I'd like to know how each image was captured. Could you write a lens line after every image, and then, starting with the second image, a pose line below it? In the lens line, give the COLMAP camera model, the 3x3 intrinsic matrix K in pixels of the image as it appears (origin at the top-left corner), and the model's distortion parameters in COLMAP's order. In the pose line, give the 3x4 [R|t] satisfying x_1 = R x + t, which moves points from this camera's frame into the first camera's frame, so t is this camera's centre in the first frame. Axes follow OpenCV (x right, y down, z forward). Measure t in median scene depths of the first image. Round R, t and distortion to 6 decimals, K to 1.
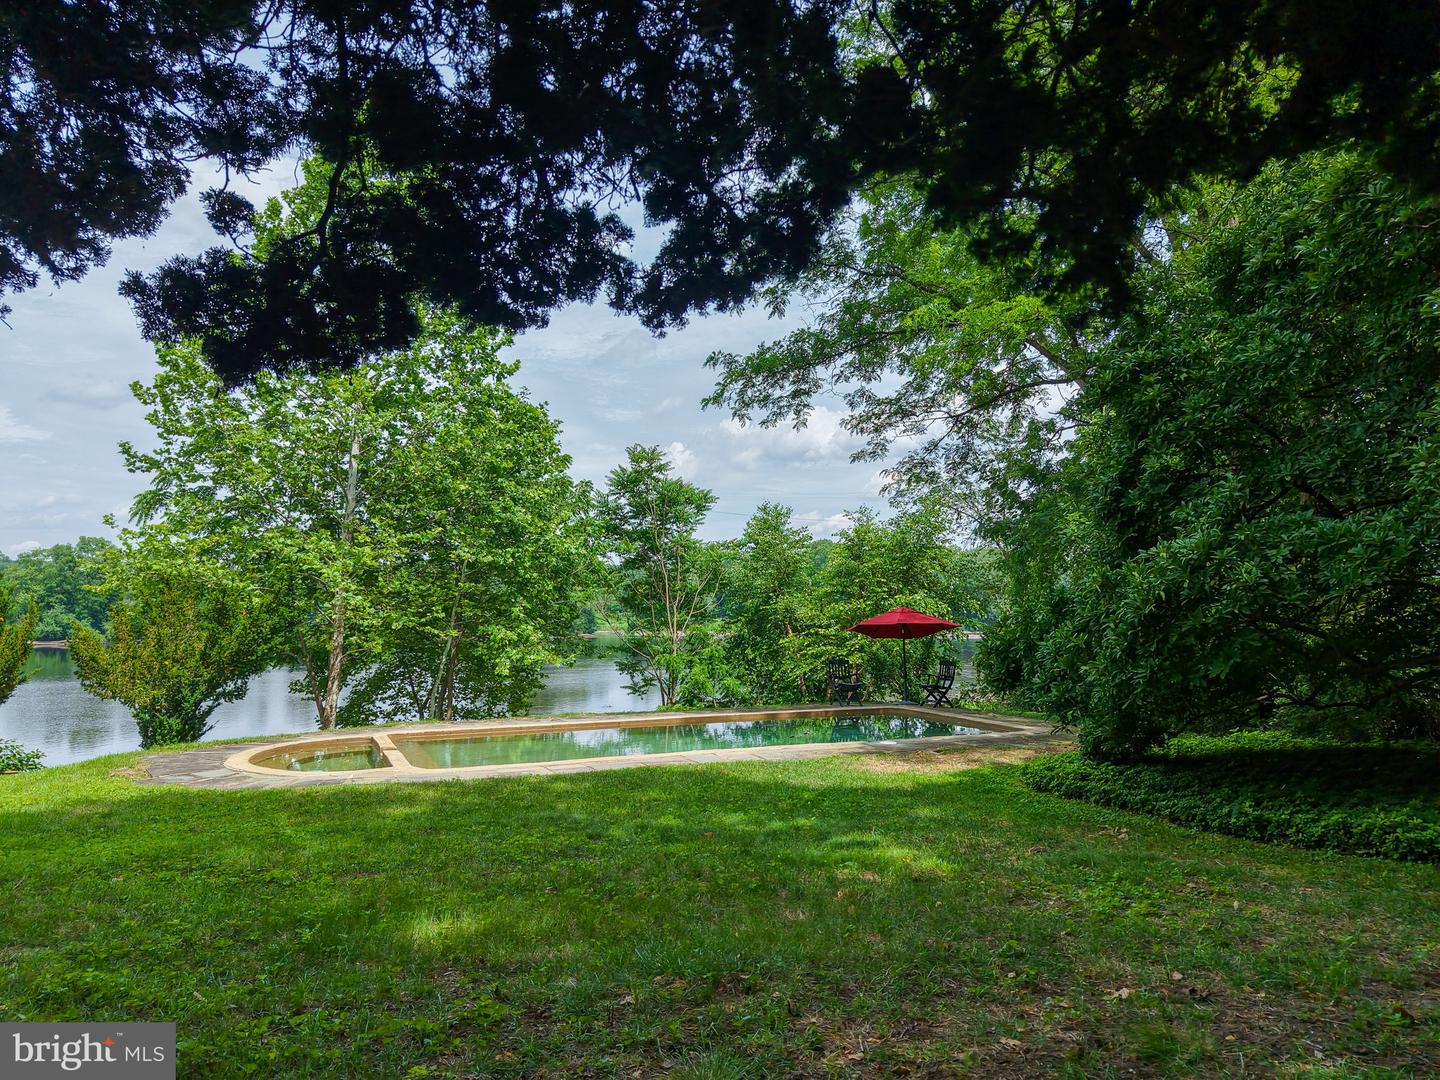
lens RADIAL K [[940.7, 0, 726.1], [0, 940.7, 549.3], [0, 0, 1]] dist [0.060281, -0.055848]
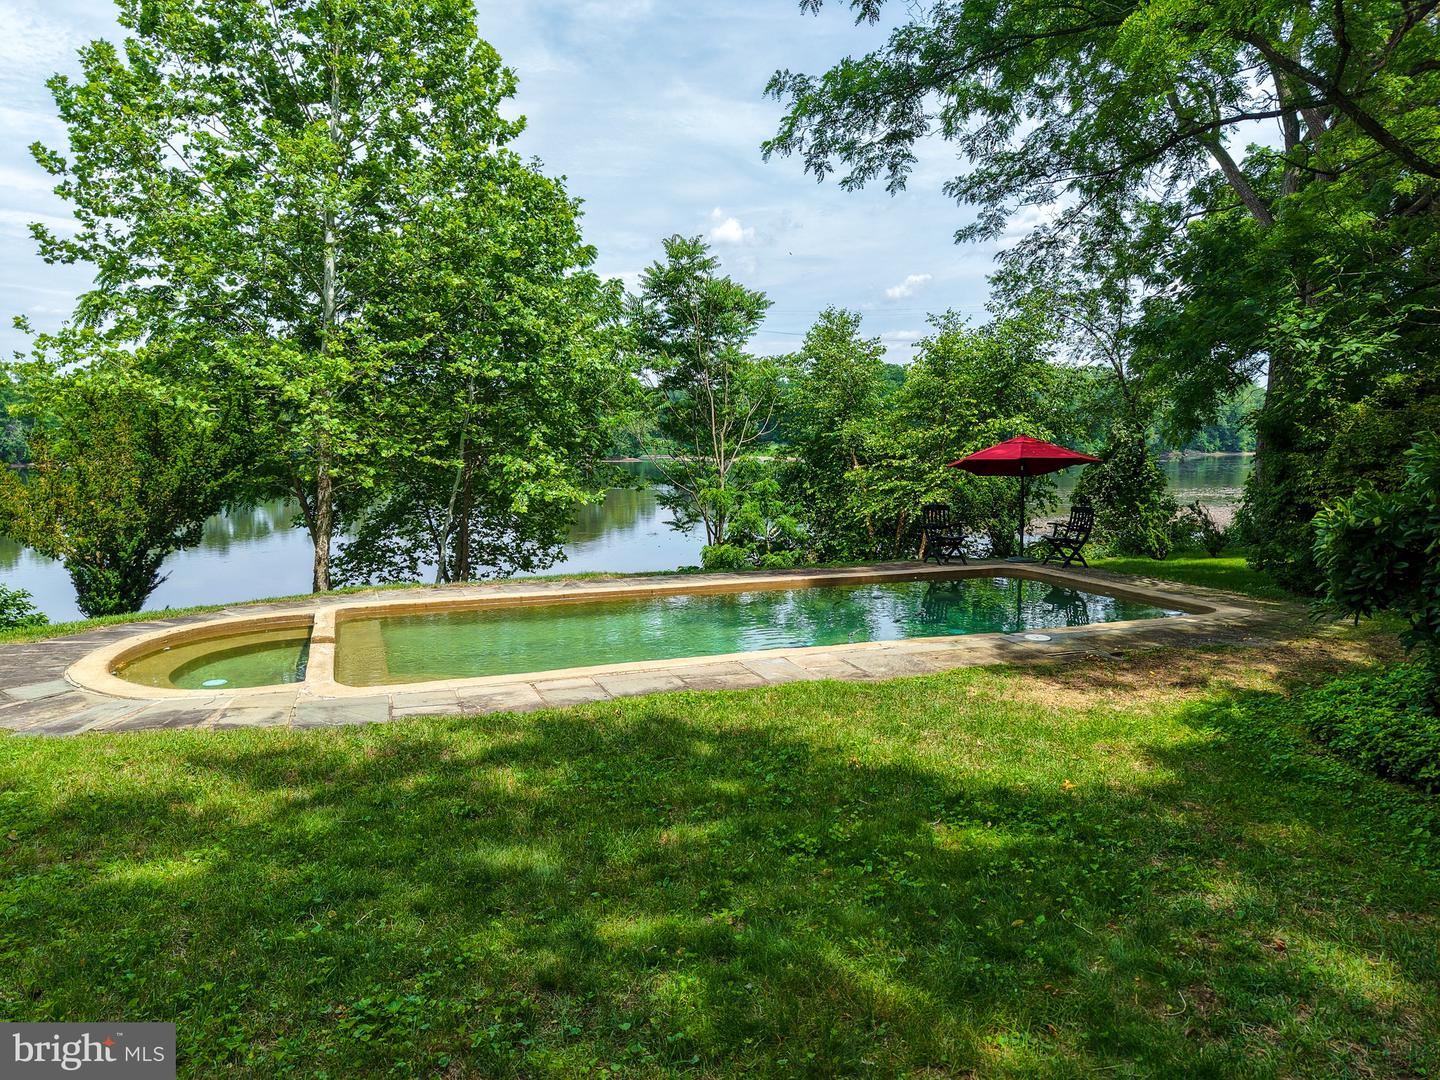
lens RADIAL K [[940.7, 0, 726.1], [0, 940.7, 549.3], [0, 0, 1]] dist [0.060281, -0.055848]
pose [[0.998904, 0.006649, -0.046327, -0.010932], [0.002022, 0.982804, 0.184642, 0.006483], [0.046758, -0.184533, 0.981713, 0.145114]]
